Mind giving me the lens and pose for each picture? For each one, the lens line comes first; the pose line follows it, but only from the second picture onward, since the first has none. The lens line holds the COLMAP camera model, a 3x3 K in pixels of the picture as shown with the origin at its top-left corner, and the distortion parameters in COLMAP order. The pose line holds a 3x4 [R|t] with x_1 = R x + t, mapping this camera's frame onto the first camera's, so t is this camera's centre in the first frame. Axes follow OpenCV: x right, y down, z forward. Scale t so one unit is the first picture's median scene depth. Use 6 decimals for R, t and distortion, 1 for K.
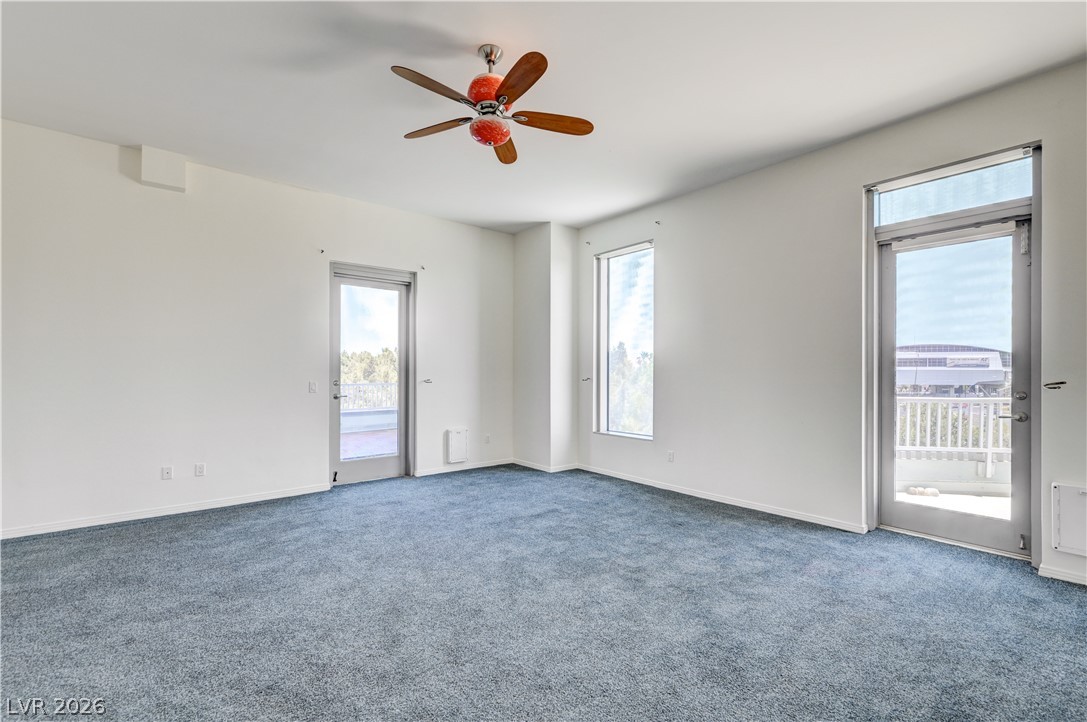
lens RADIAL K [[478.6, 0, 545.0], [0, 478.6, 371.4], [0, 0, 1]] dist [0.001091, 0.000205]
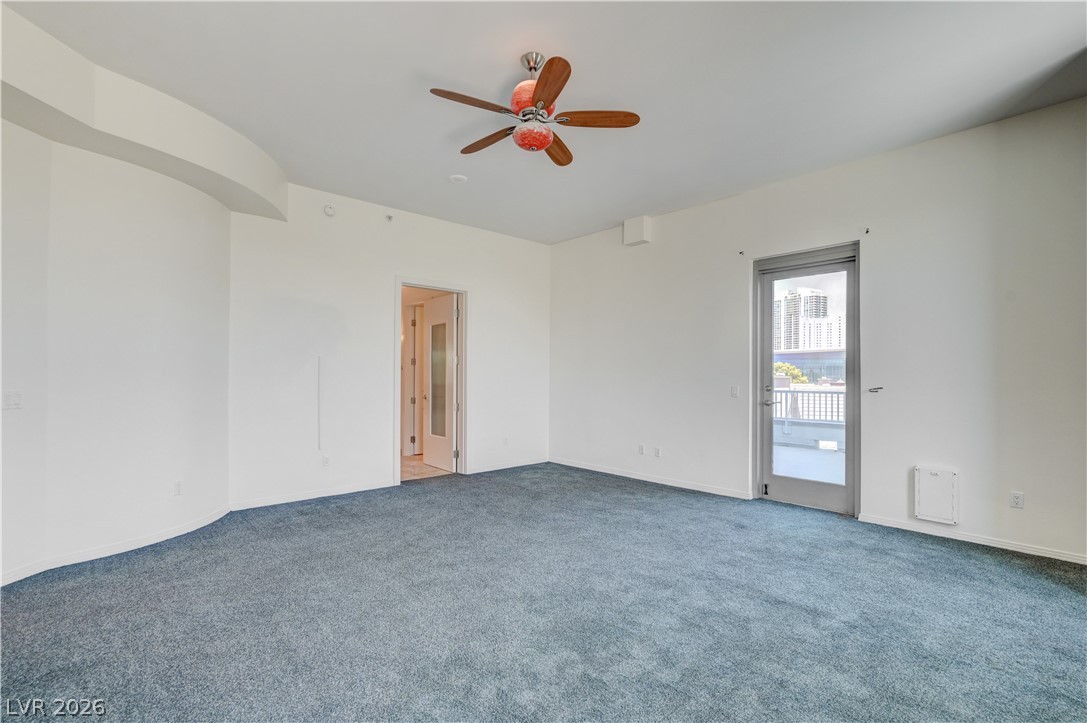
lens RADIAL K [[493.9, 0, 540.0], [0, 493.9, 373.3], [0, 0, 1]] dist [0.001330, 0.000410]
pose [[0.043231, -0.005482, -0.999050, 0.601644], [-0.002347, 0.999982, -0.005589, 0.001078], [0.999062, 0.002586, 0.043217, 0.623260]]
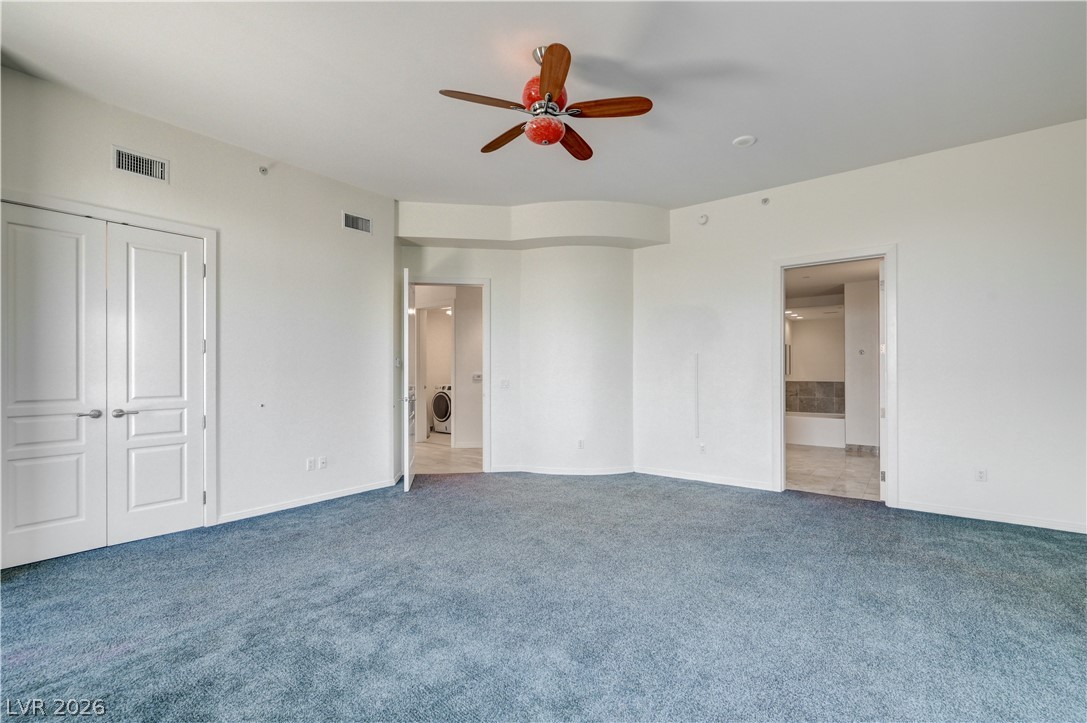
lens RADIAL K [[470.9, 0, 554.1], [0, 470.9, 370.1], [0, 0, 1]] dist [-0.000284, 0.000135]
pose [[-0.970256, -0.002510, -0.242067, 0.070679], [-0.000438, 0.999963, -0.008614, 0.009528], [0.242080, -0.008252, -0.970221, 1.269379]]
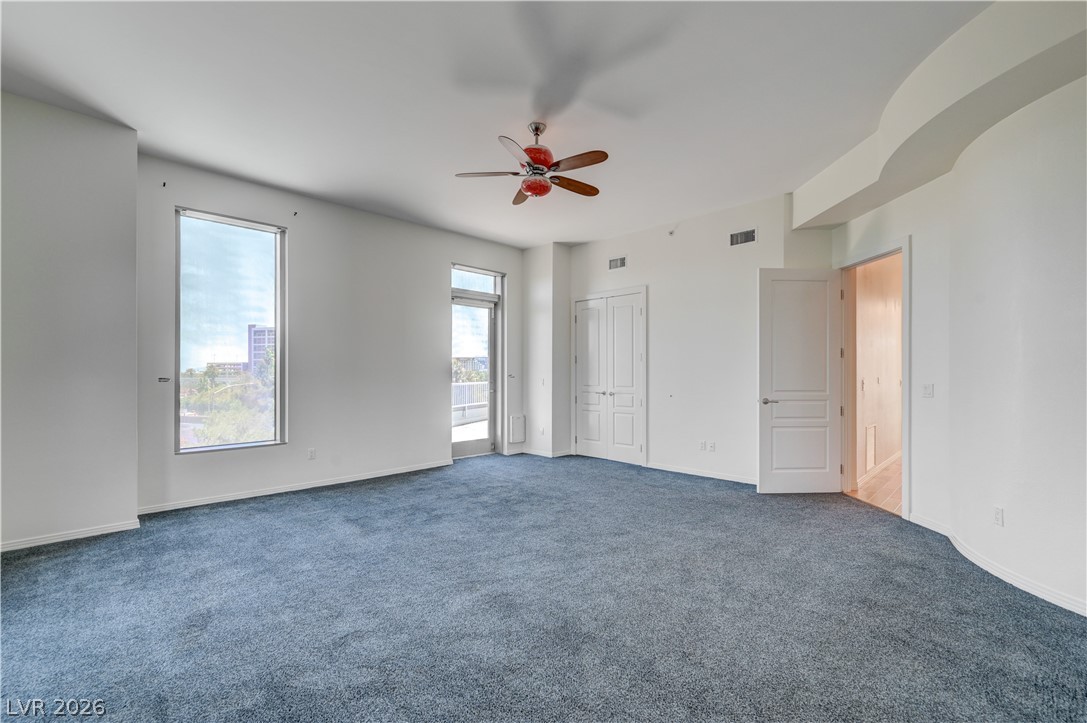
lens RADIAL K [[470.9, 0, 554.1], [0, 470.9, 370.1], [0, 0, 1]] dist [-0.000284, 0.000135]
pose [[-0.114199, 0.002739, 0.993454, -0.910695], [-0.003176, 0.999990, -0.003122, 0.003238], [-0.993453, -0.003512, -0.114189, 0.707273]]
